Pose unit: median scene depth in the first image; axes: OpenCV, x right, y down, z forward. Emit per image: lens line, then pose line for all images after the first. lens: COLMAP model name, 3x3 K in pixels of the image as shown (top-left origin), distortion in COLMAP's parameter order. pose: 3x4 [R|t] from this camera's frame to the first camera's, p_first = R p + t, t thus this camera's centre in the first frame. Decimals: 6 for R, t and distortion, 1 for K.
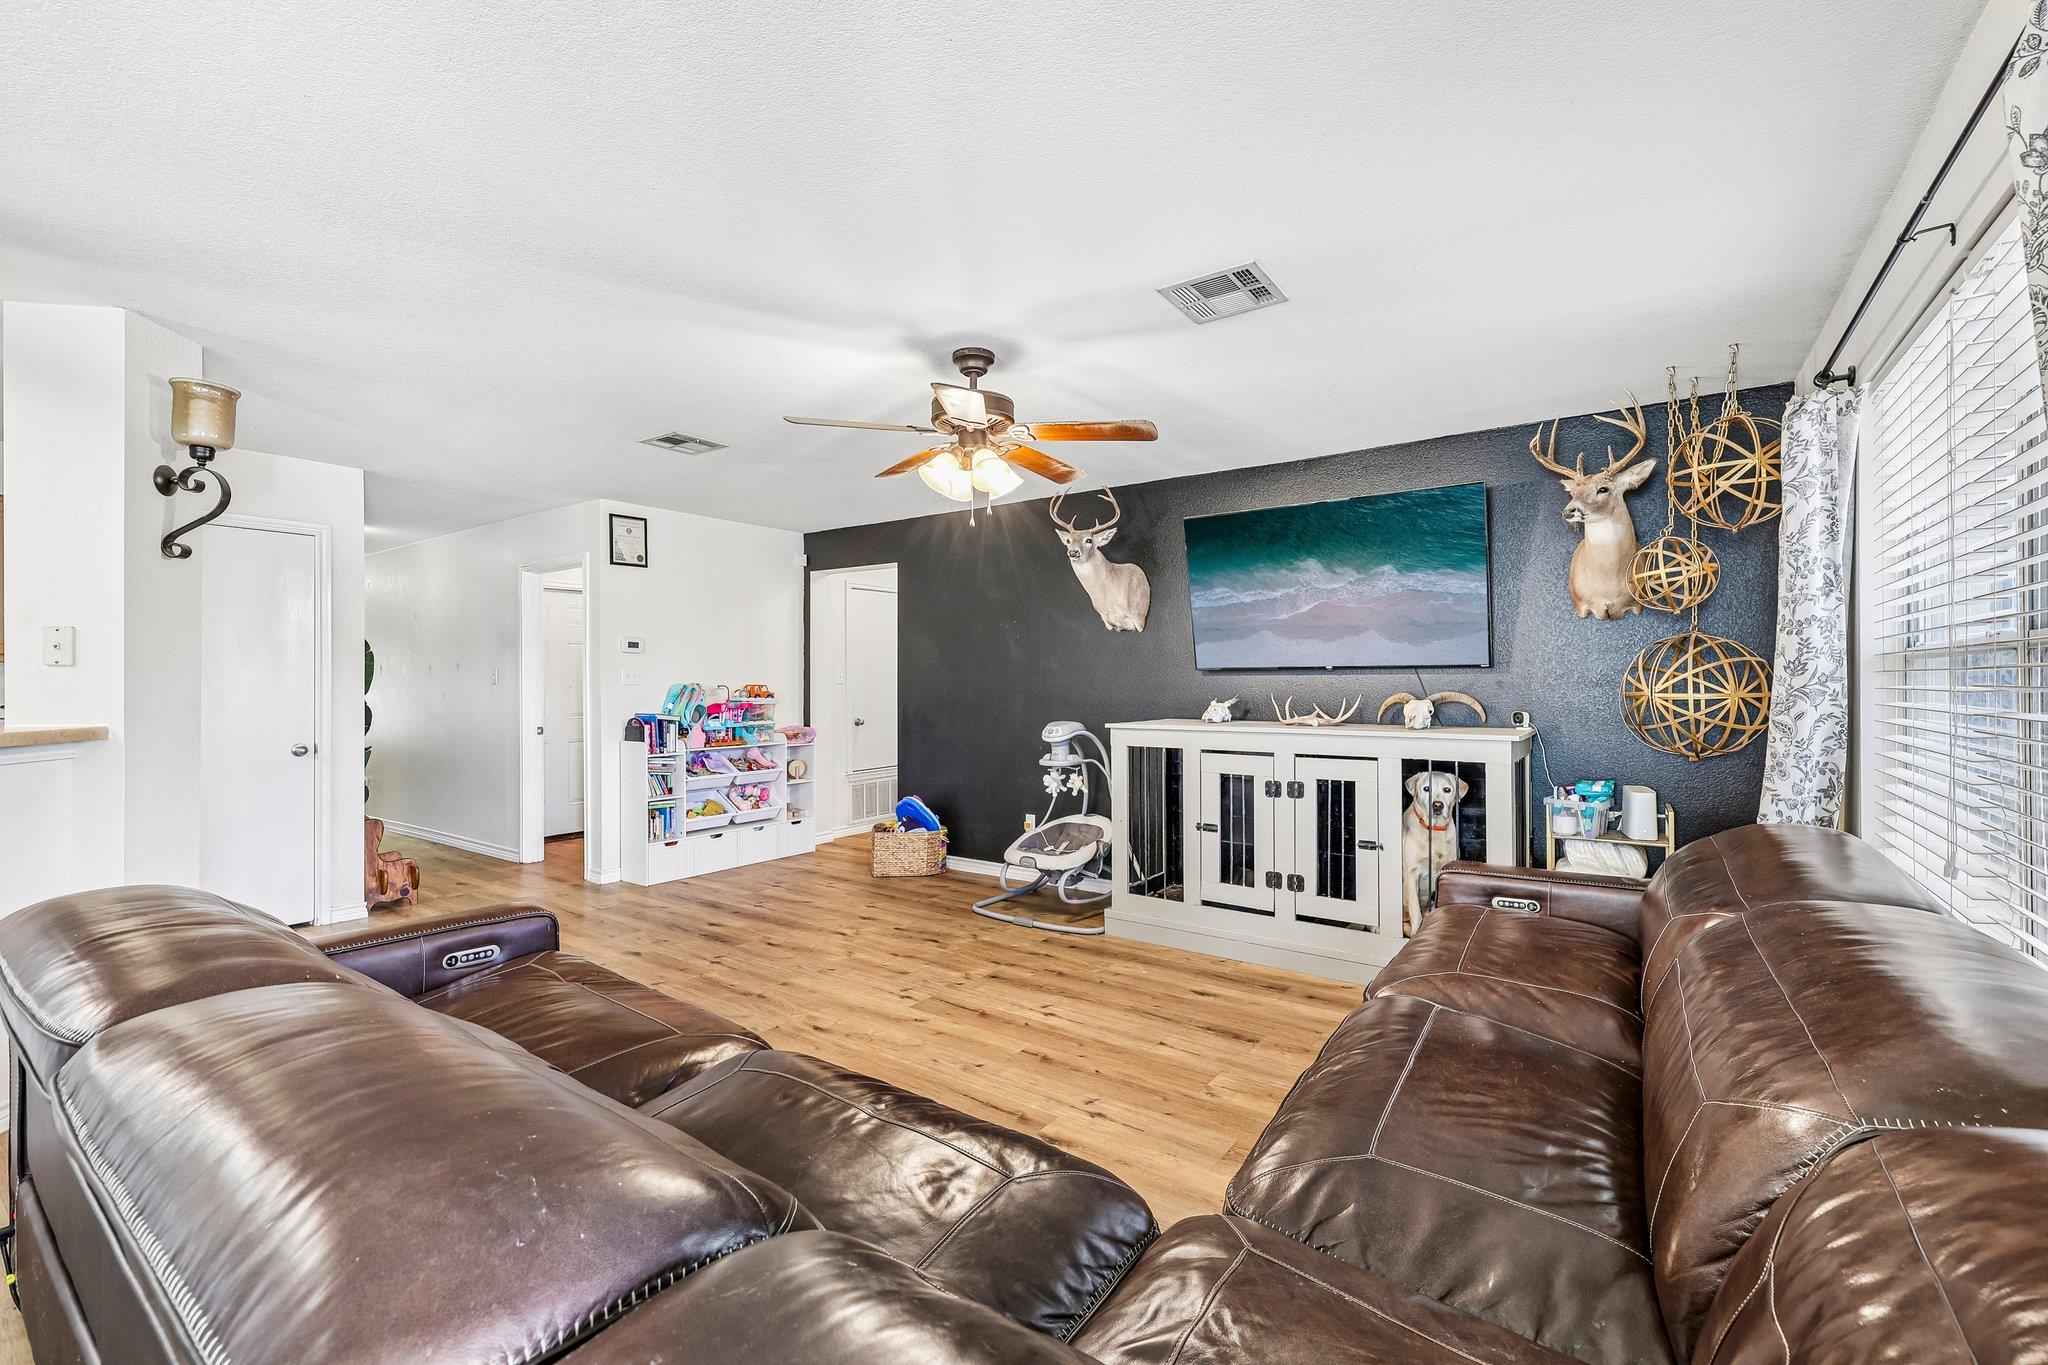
lens RADIAL K [[861.0, 0, 1028.7], [0, 861.0, 678.5], [0, 0, 1]] dist [-0.001519, 0.000698]
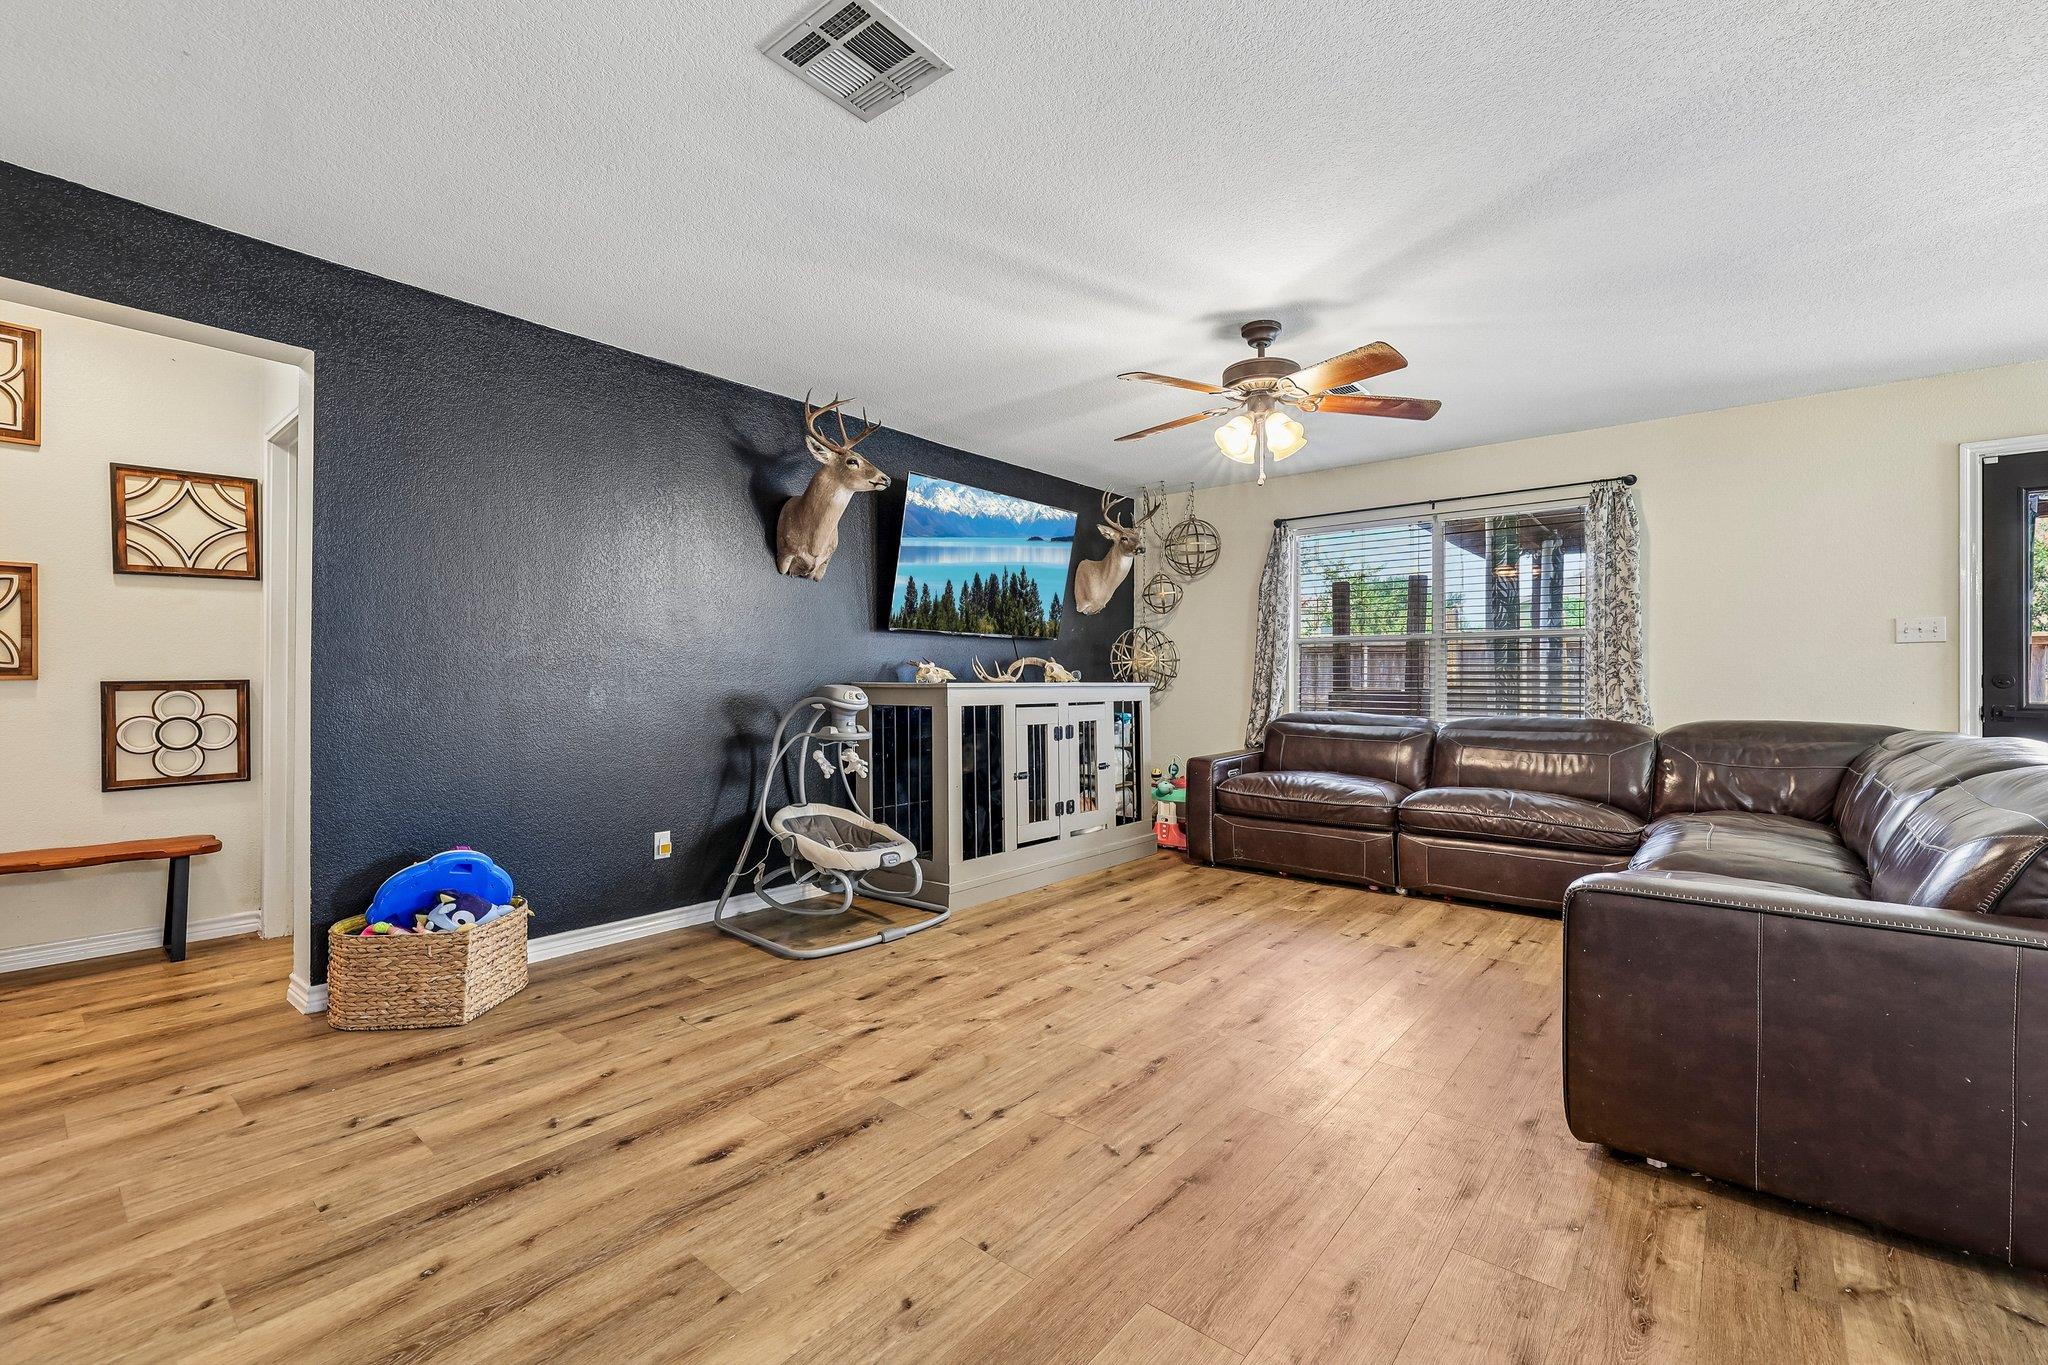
lens RADIAL K [[861.0, 0, 1028.7], [0, 861.0, 678.5], [0, 0, 1]] dist [-0.001519, 0.000698]
pose [[0.072268, 0.004448, 0.997375, -0.957330], [-0.007449, 0.999965, -0.003920, 0.059333], [-0.997357, -0.007146, 0.072299, 0.995688]]
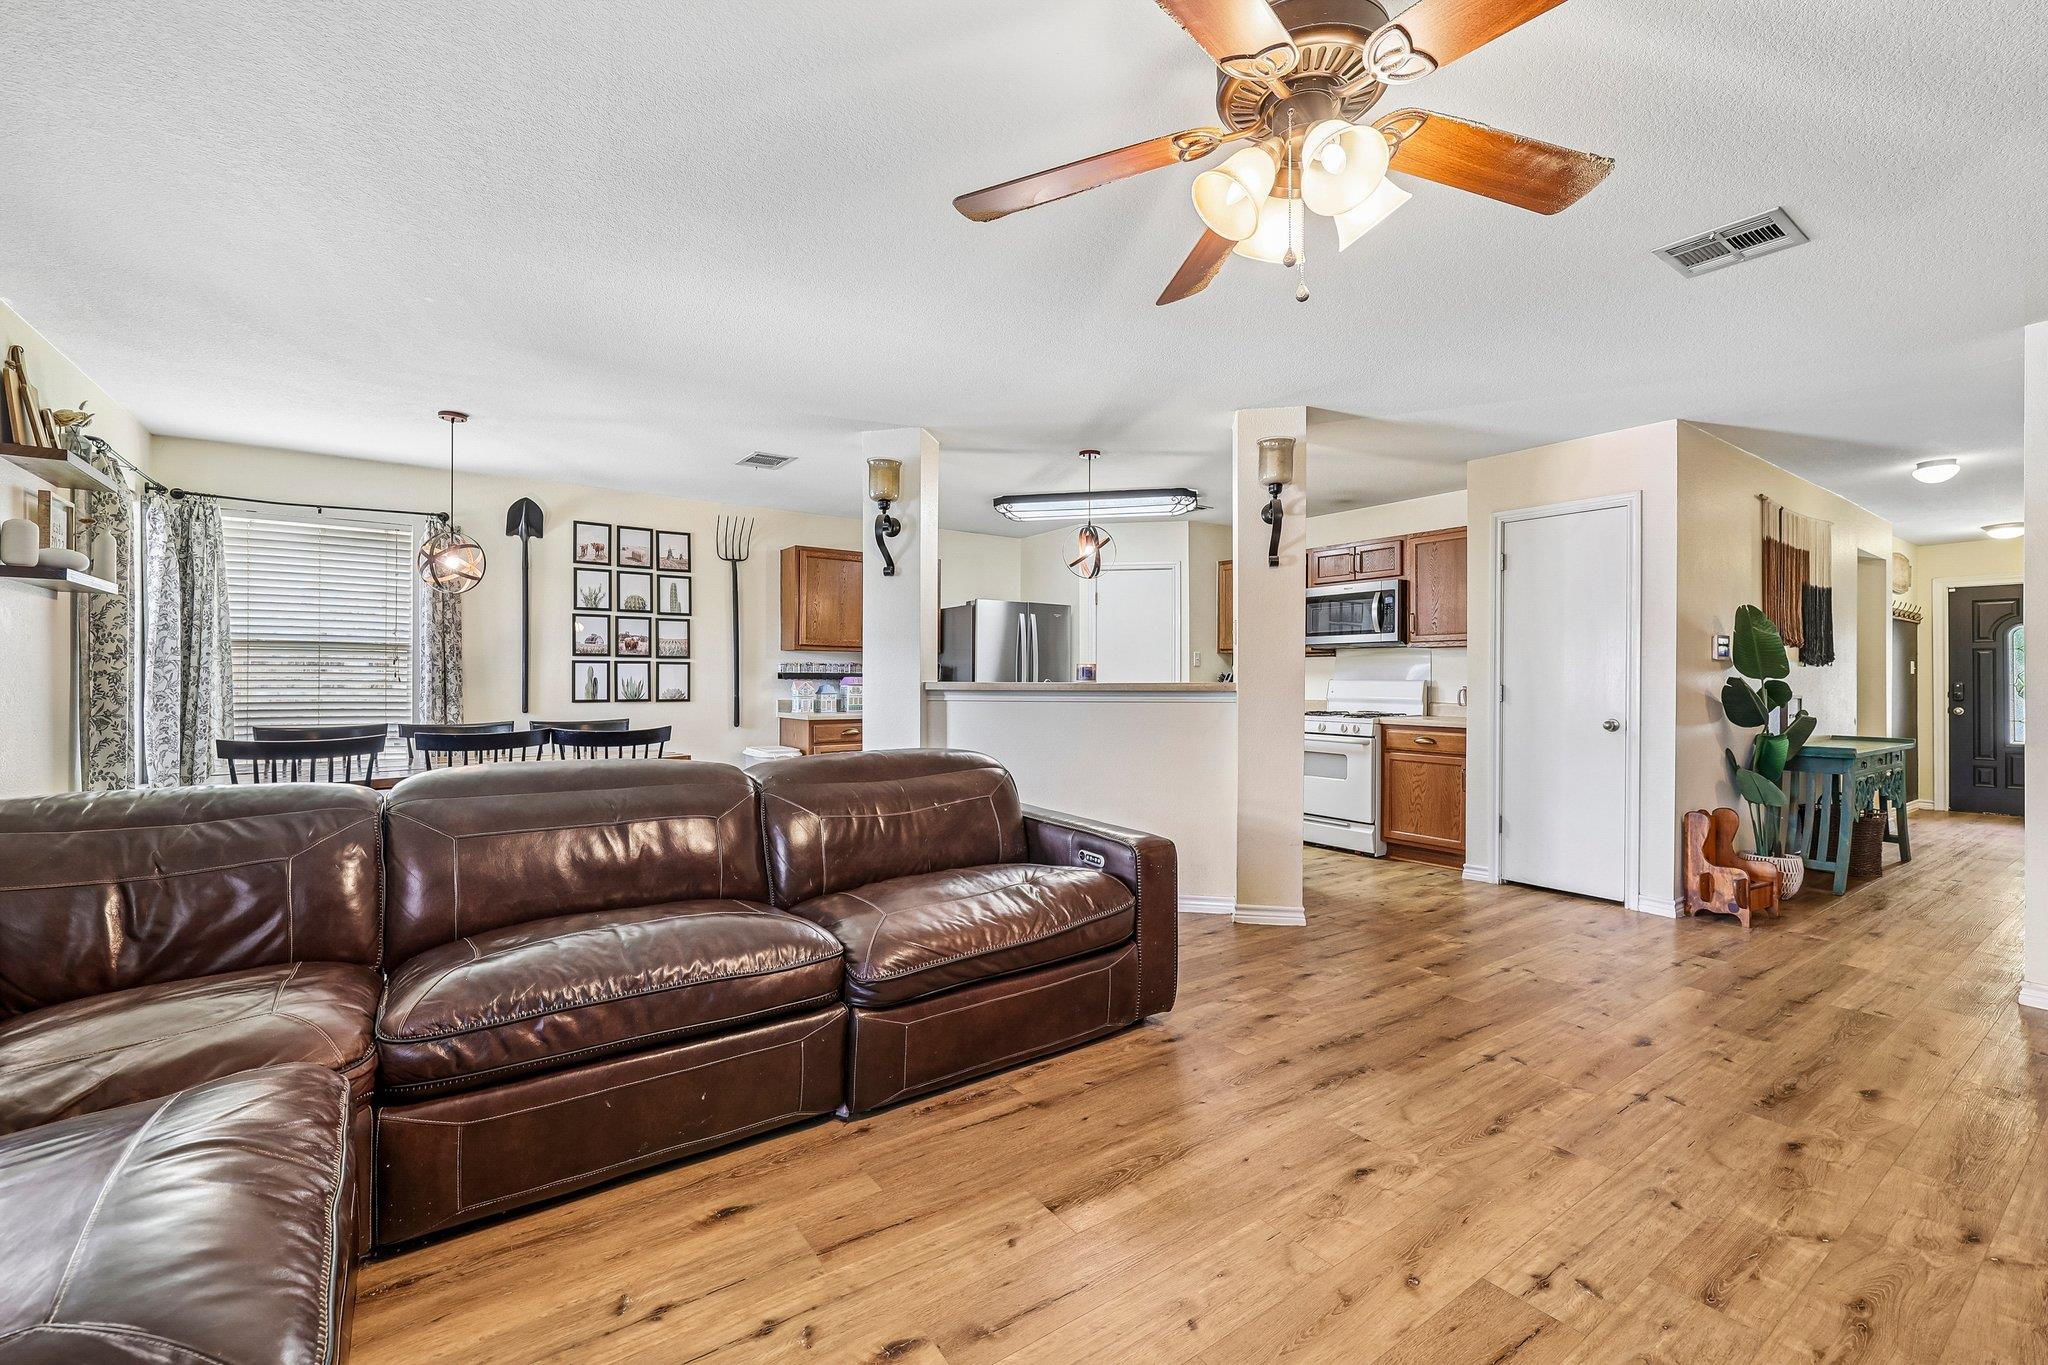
lens RADIAL K [[861.0, 0, 1028.7], [0, 861.0, 678.5], [0, 0, 1]] dist [-0.001519, 0.000698]
pose [[-0.327548, 0.000968, -0.944834, 0.374900], [0.002087, 0.999998, 0.000301, 0.033278], [0.944832, -0.001873, -0.327549, 0.833477]]
